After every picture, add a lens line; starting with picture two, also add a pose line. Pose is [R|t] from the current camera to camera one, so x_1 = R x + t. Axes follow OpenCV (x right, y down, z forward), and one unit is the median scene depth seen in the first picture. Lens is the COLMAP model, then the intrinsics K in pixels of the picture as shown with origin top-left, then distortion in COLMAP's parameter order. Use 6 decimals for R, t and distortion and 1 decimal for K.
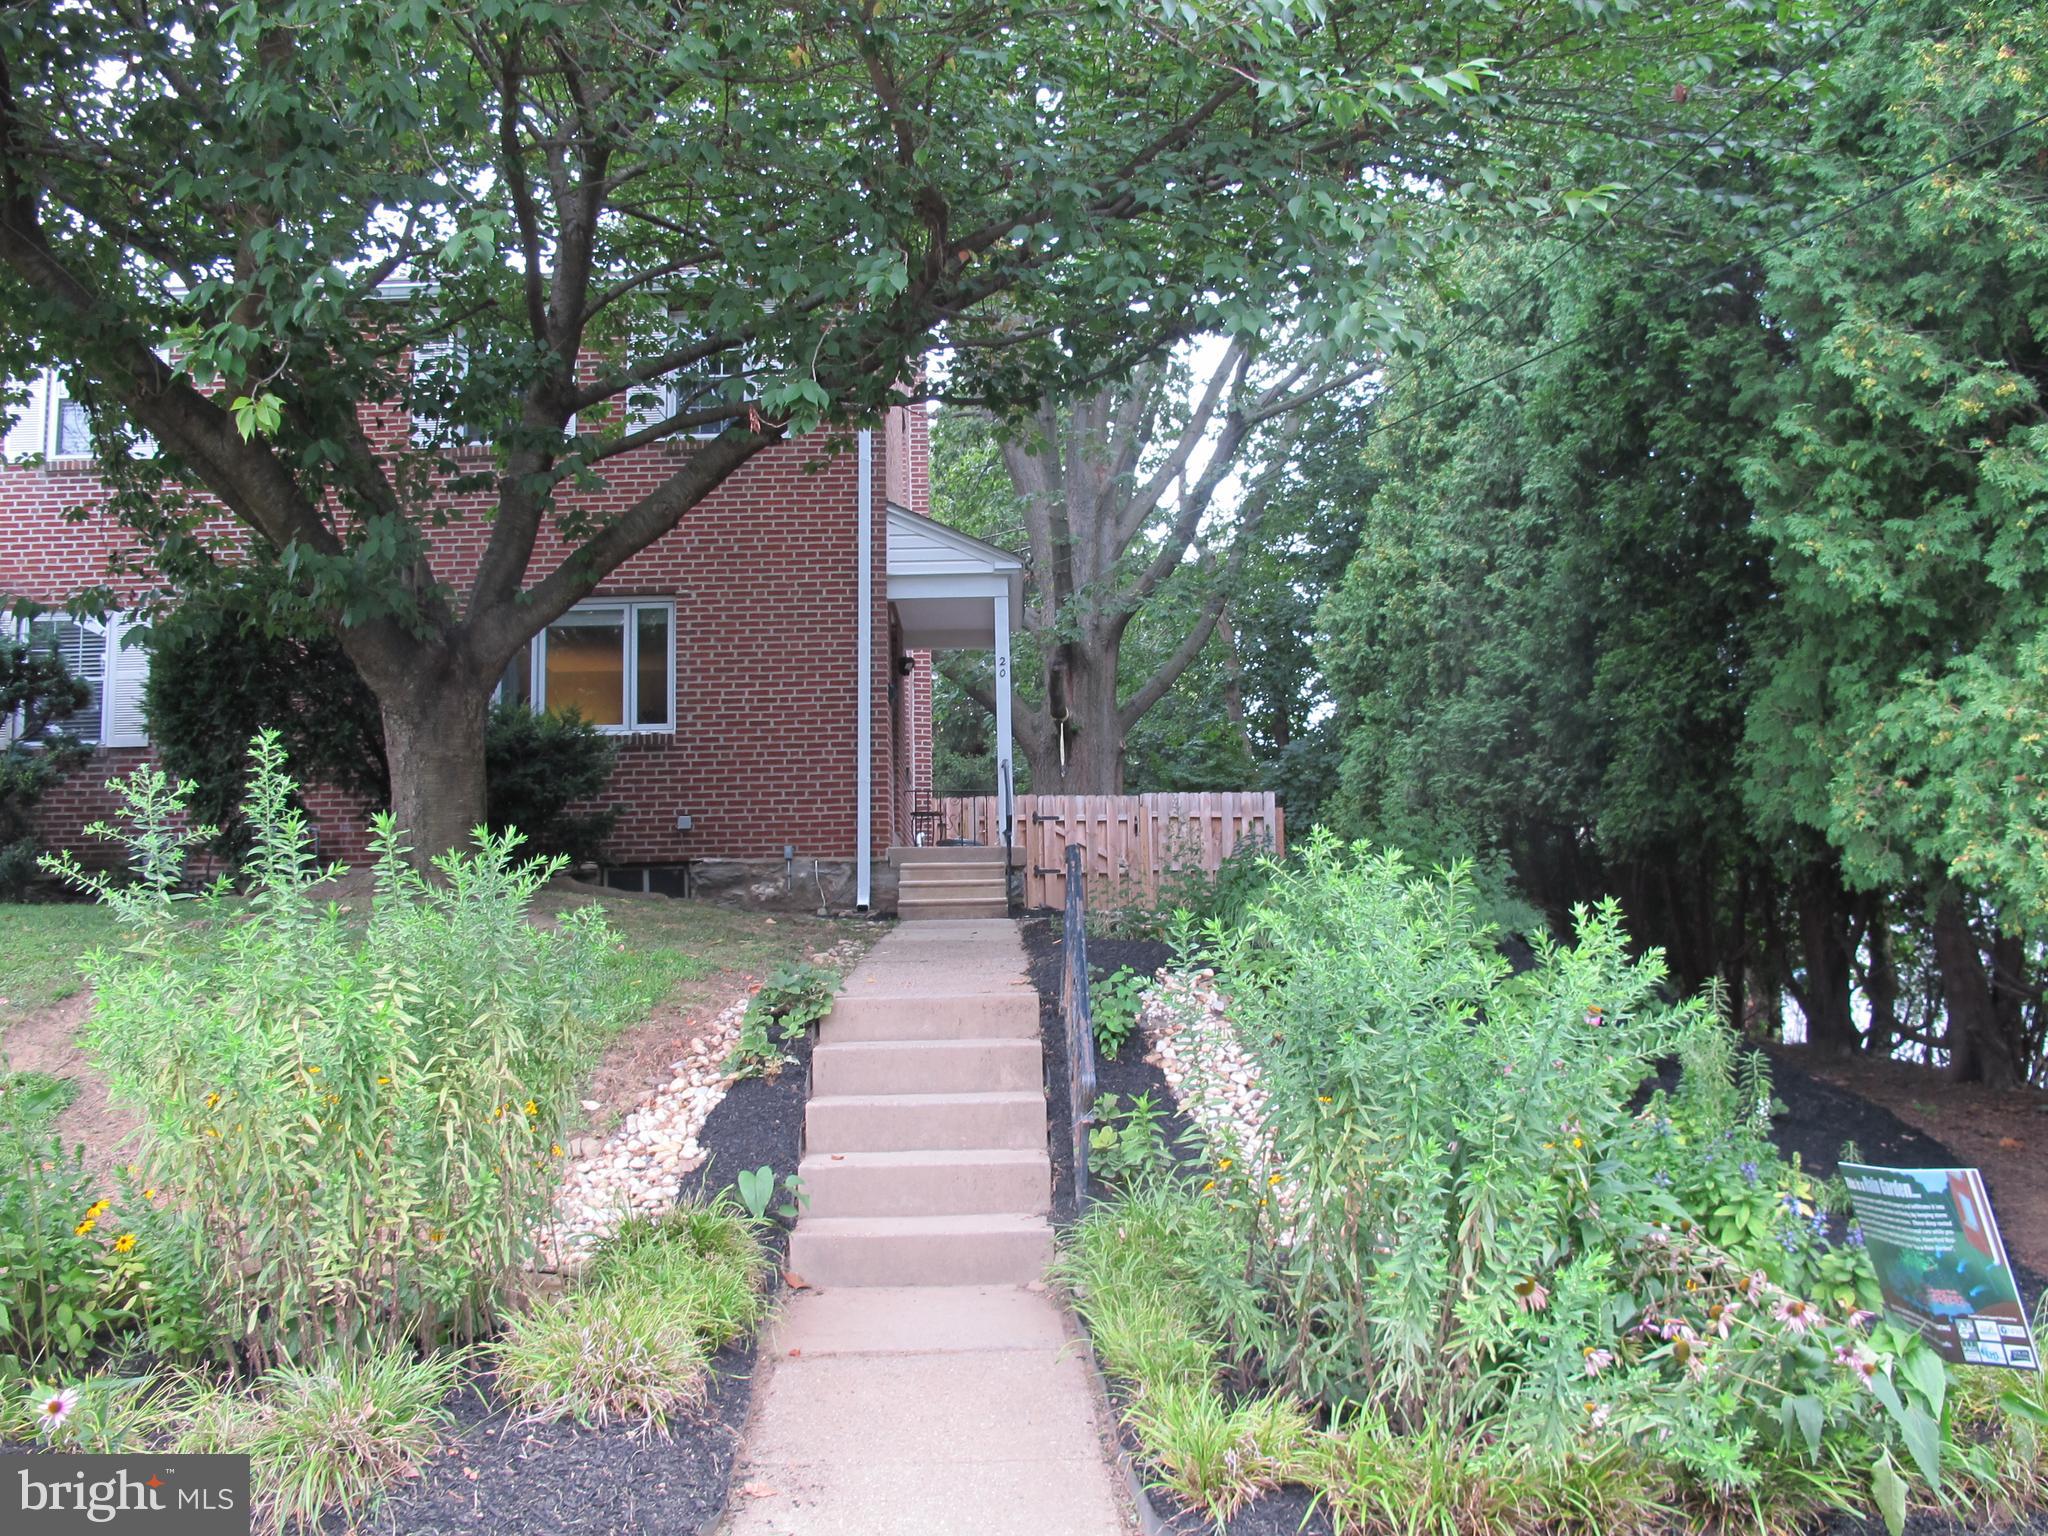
lens RADIAL K [[1707.4, 0, 1026.7], [0, 1707.4, 777.3], [0, 0, 1]] dist [-0.151389, 0.116343]
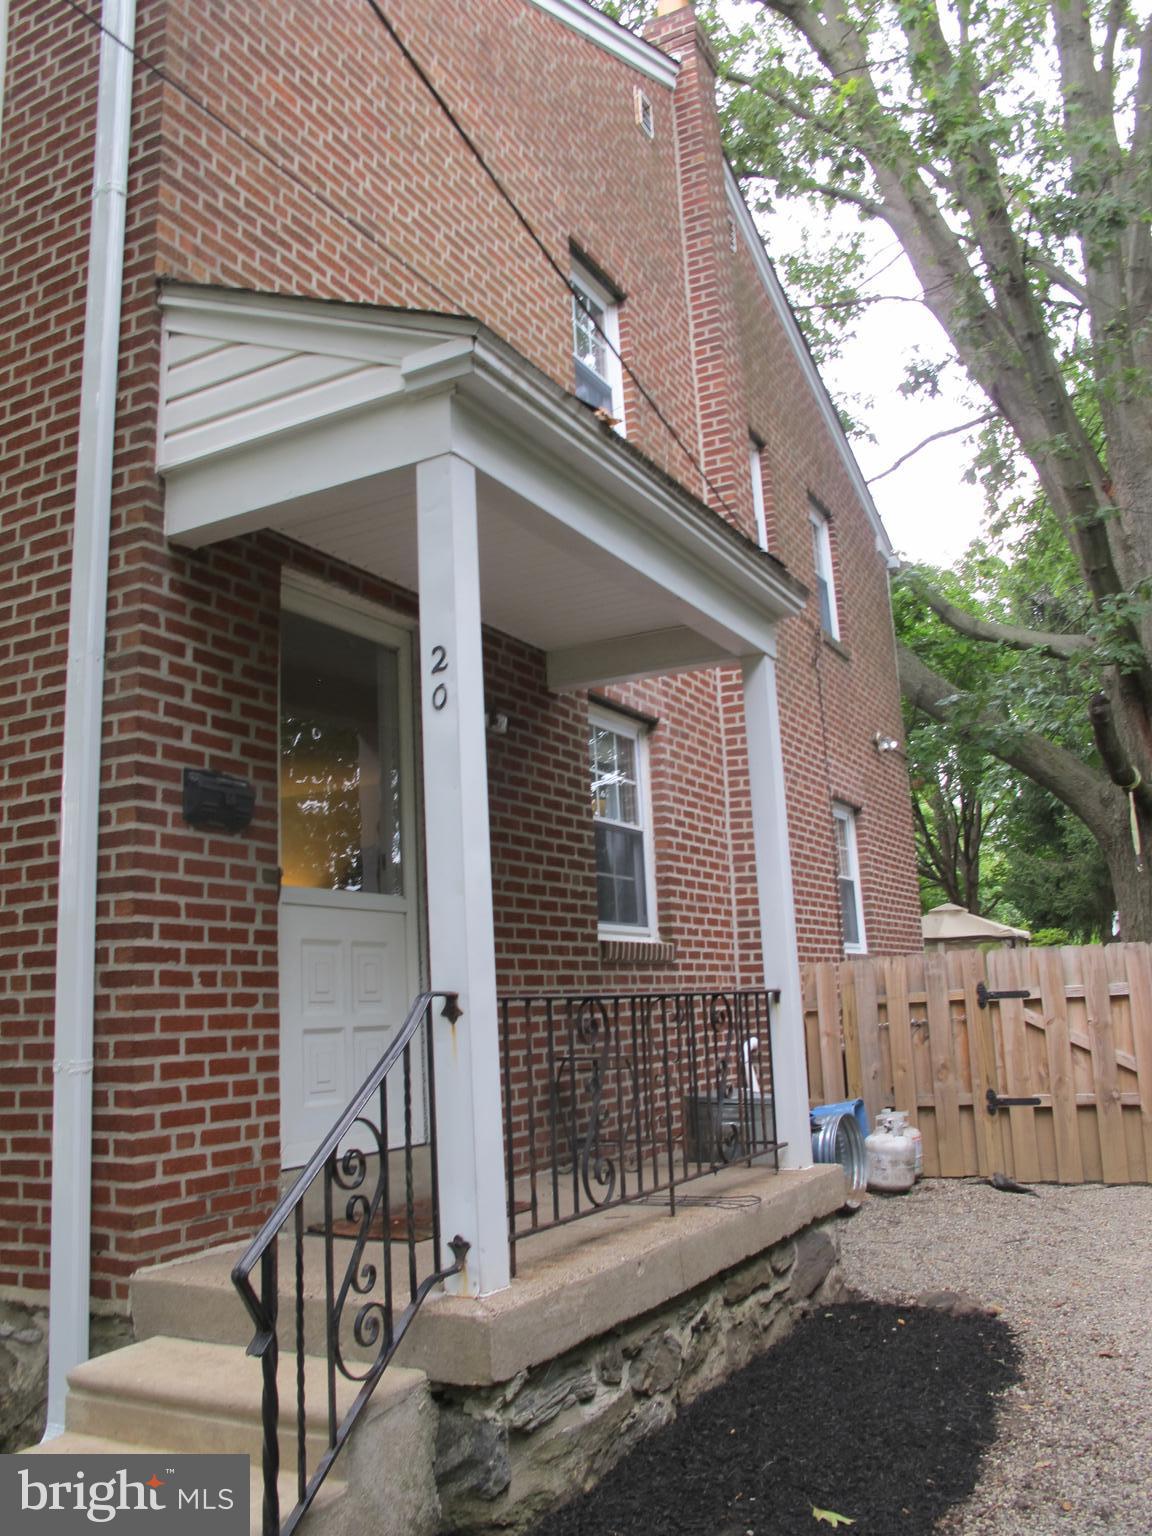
lens RADIAL K [[1278.1, 0, 576.0], [0, 1278.1, 768.0], [0, 0, 1]] dist [-0.149160, 0.125105]
pose [[0.872847, -0.108828, -0.475704, 0.114550], [0.076852, 0.993307, -0.086229, -0.027726], [0.481904, 0.038706, 0.875369, 0.825149]]
